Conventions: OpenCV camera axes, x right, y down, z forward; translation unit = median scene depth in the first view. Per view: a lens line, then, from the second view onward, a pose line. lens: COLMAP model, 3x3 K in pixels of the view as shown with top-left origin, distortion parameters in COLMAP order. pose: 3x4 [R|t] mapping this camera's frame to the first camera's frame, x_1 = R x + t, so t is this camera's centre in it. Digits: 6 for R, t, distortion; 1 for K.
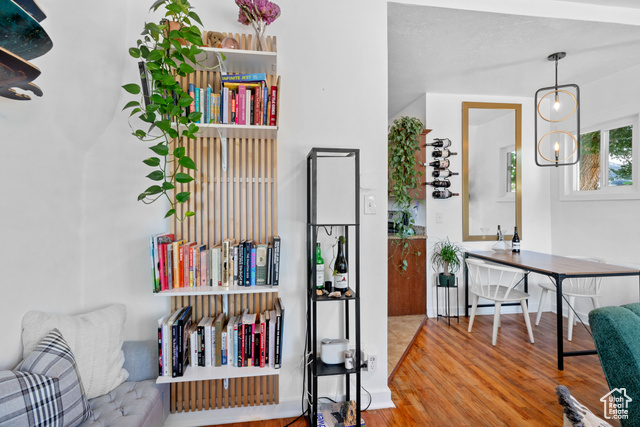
lens RADIAL K [[310.9, 0, 321.1], [0, 310.9, 207.4], [0, 0, 1]] dist [0.013717, 0.000106]
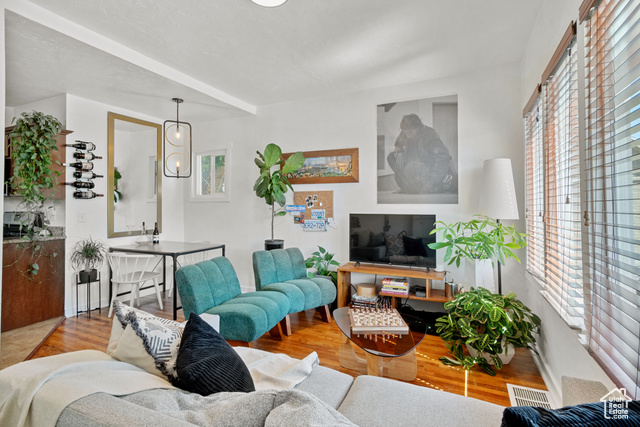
lens RADIAL K [[304.0, 0, 324.4], [0, 304.0, 199.6], [0, 0, 1]] dist [0.001514, 0.000177]
pose [[0.549897, 0.013113, 0.835129, -0.021489], [0.004717, 0.999812, -0.018805, -0.003044], [-0.835219, 0.014280, 0.549732, -0.234425]]
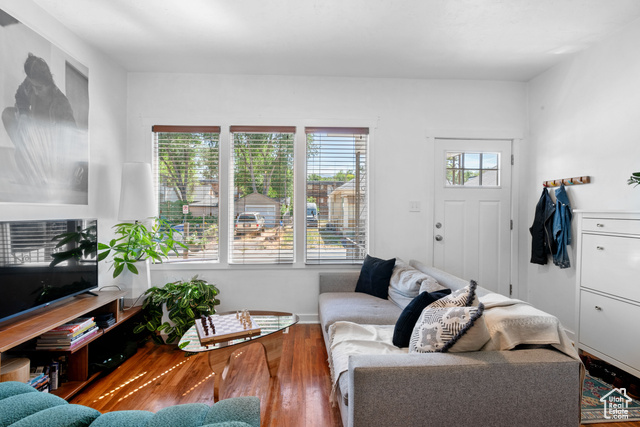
lens RADIAL K [[305.1, 0, 320.0], [0, 305.1, 213.5], [0, 0, 1]] dist [0.000667, 0.000024]
pose [[-0.994140, -0.008243, 0.107782, 0.325769], [-0.007586, 0.999950, 0.006505, 0.006381], [-0.107830, 0.005649, -0.994153, 0.616229]]
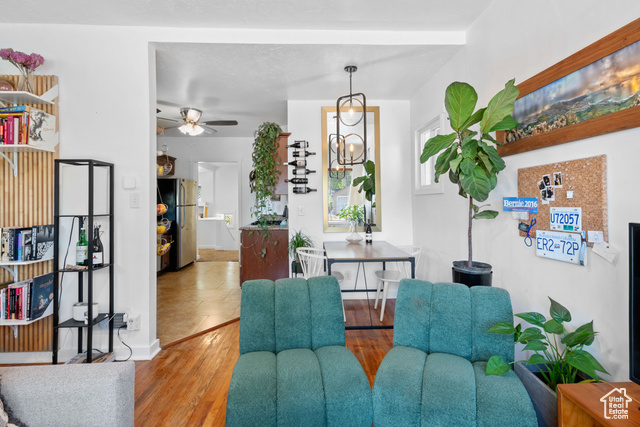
lens RADIAL K [[308.9, 0, 319.3], [0, 308.9, 199.1], [0, 0, 1]] dist [0.002395, 0.000811]
pose [[0.993310, -0.007610, -0.115231, 0.592549], [0.006489, 0.999928, -0.010098, 0.001835], [0.115300, 0.009282, 0.993287, -0.095733]]
